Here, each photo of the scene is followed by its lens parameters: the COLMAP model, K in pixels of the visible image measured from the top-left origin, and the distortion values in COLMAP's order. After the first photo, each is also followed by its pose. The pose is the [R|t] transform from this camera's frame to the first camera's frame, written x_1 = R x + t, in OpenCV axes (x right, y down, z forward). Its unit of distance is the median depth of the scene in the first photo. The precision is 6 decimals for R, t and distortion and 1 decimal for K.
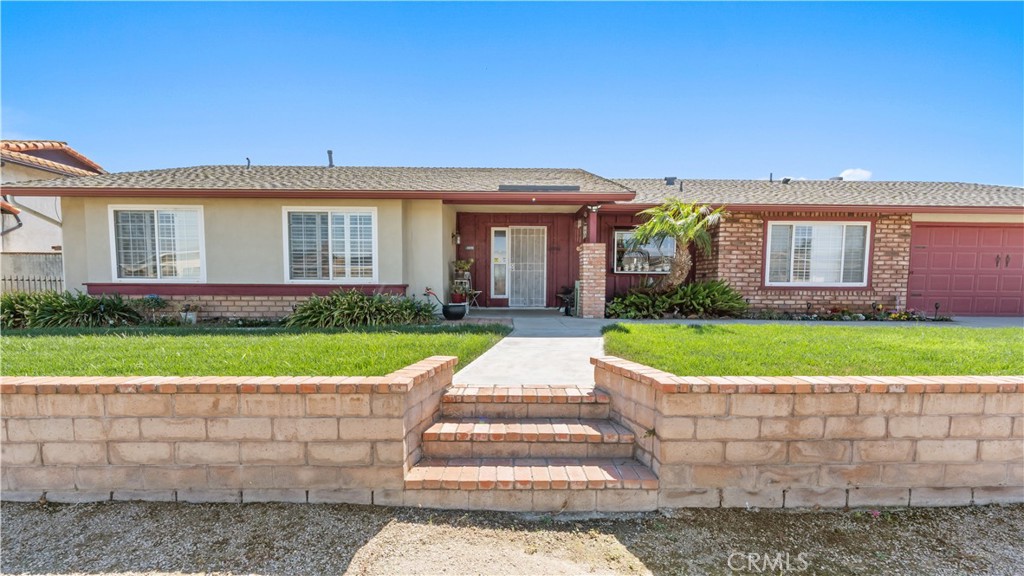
lens RADIAL K [[410.8, 0, 512.0], [0, 410.8, 288.0], [0, 0, 1]] dist [0.000802, 0.000166]
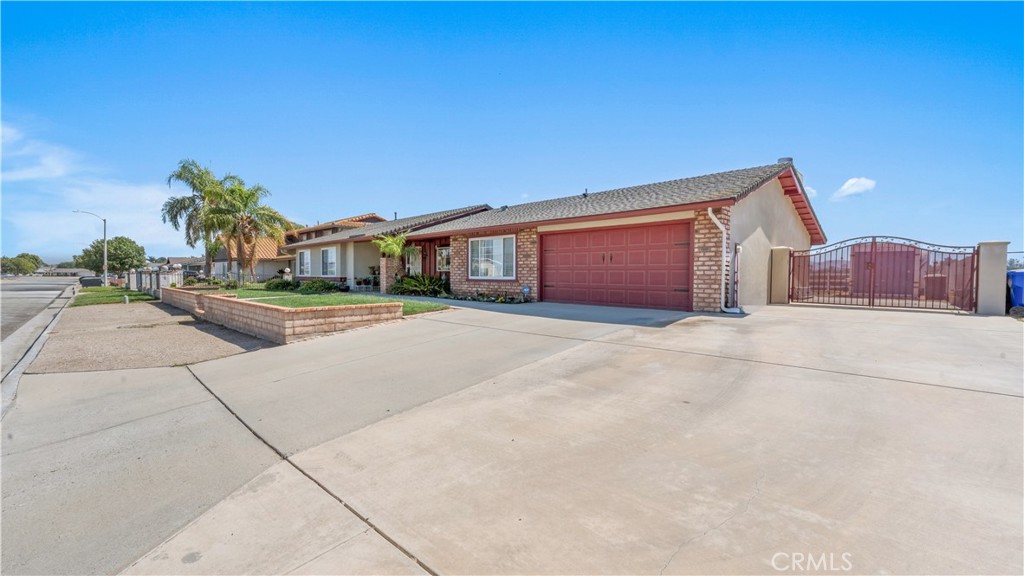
lens RADIAL K [[410.8, 0, 512.0], [0, 410.8, 288.0], [0, 0, 1]] dist [0.000802, 0.000166]
pose [[0.709339, 0.018840, -0.704616, 1.875226], [-0.020834, 0.999766, 0.005758, 0.018097], [0.704559, 0.010595, 0.709566, -0.025683]]
